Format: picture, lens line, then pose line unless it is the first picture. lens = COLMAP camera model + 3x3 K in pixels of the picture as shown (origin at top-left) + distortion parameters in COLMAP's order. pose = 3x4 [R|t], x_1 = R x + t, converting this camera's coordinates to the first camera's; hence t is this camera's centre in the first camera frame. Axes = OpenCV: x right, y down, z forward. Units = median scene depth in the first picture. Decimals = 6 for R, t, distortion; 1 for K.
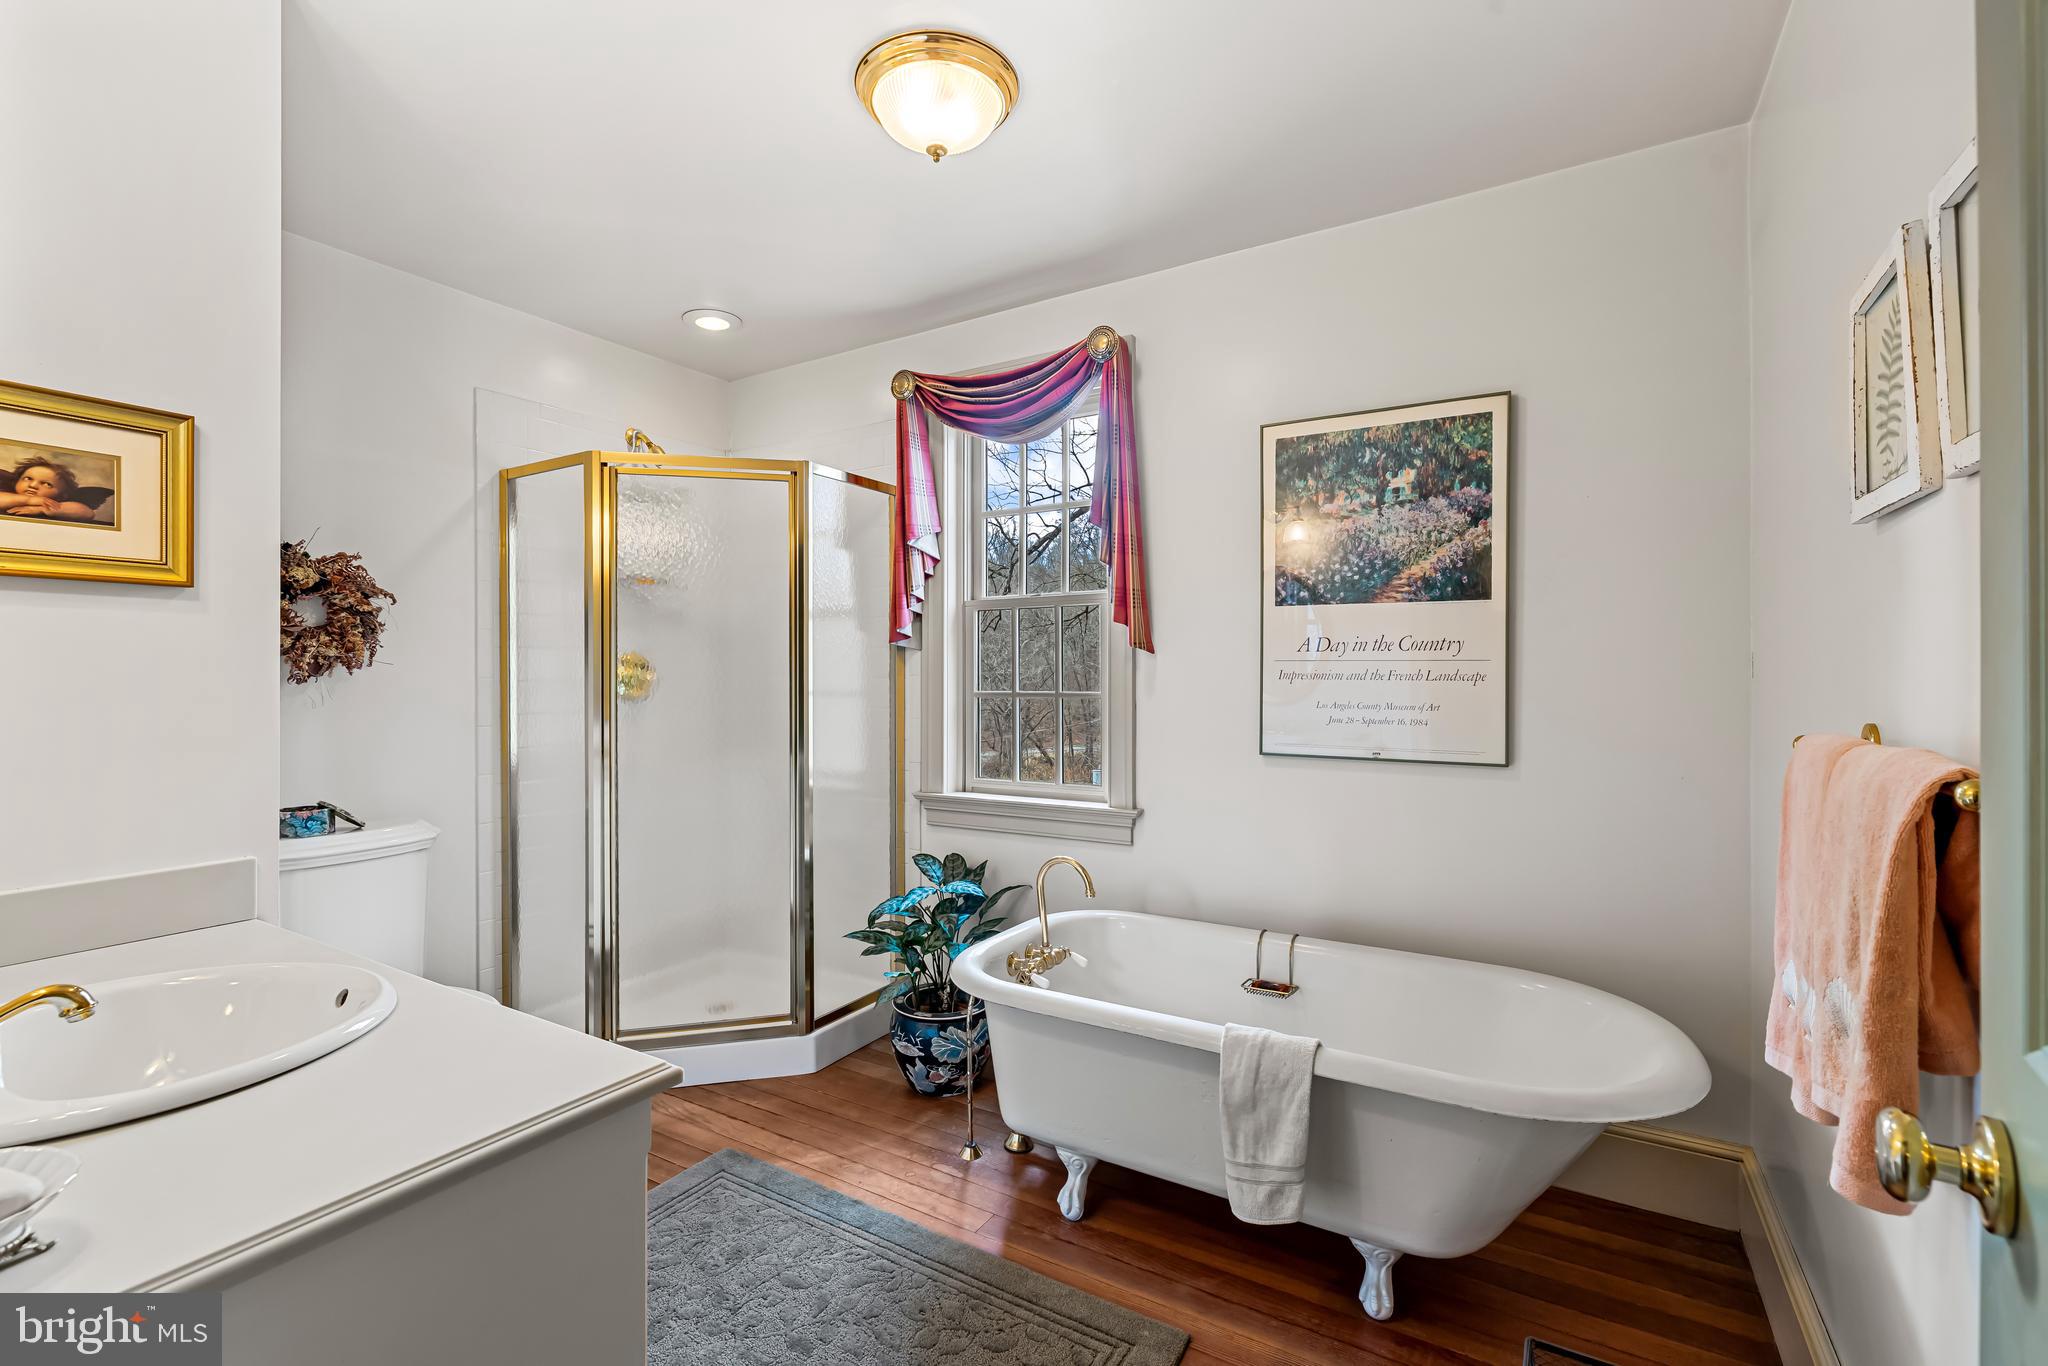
lens RADIAL K [[906.8, 0, 1003.7], [0, 906.8, 675.2], [0, 0, 1]] dist [-0.001161, 0.001416]
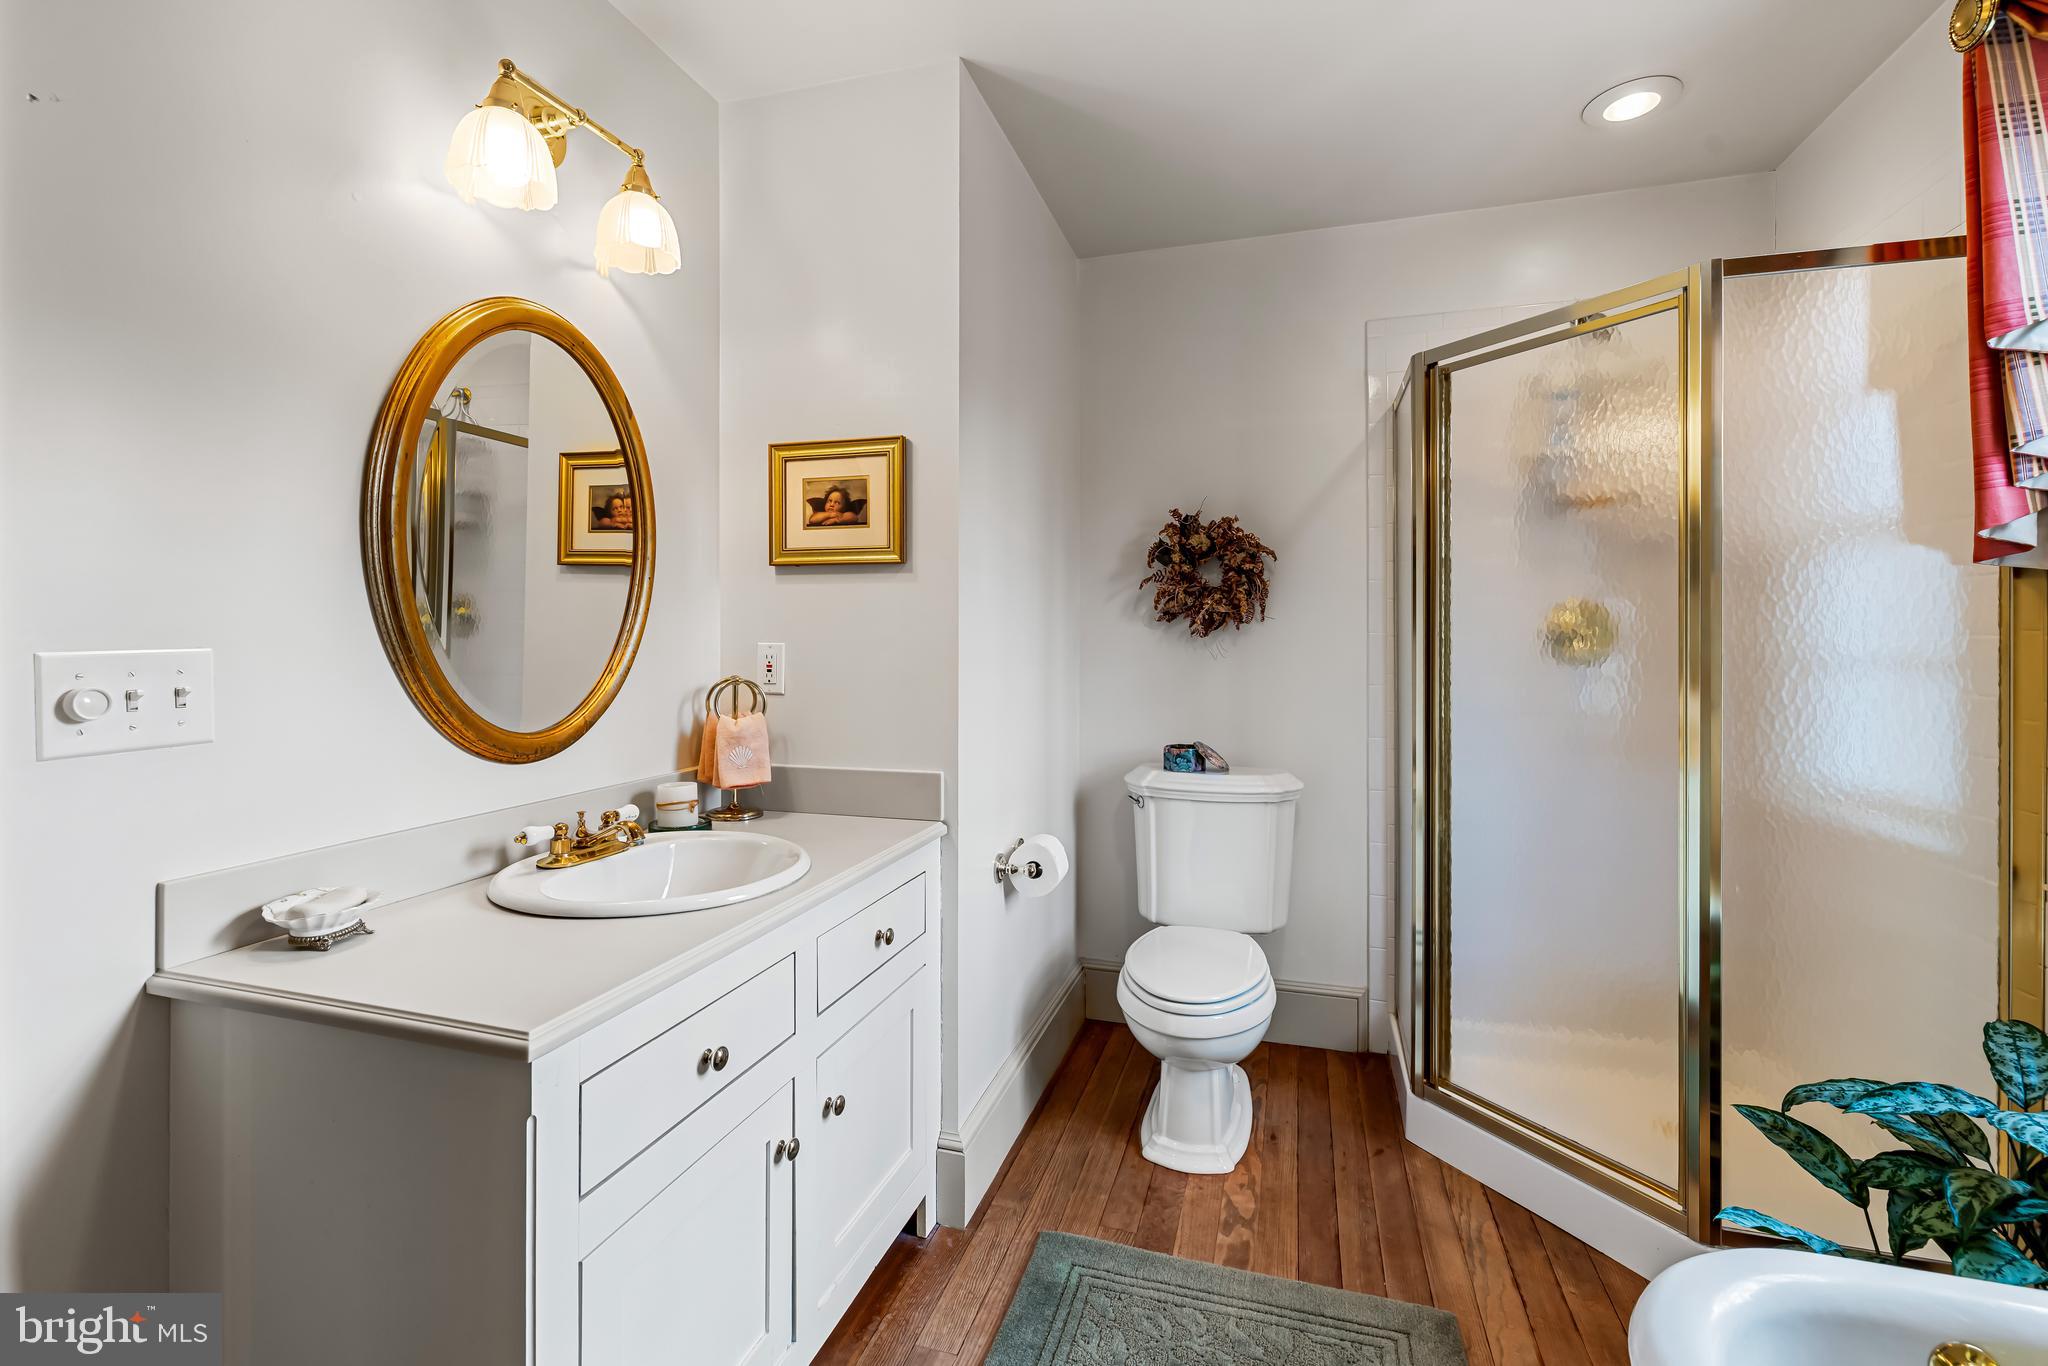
lens RADIAL K [[906.8, 0, 1009.5], [0, 906.8, 635.2], [0, 0, 1]] dist [-0.001161, 0.001416]
pose [[0.261653, 0.005232, -0.965148, 0.261155], [-0.001503, 0.999986, 0.005013, 0.001658], [0.965161, 0.000139, 0.261657, 0.473931]]
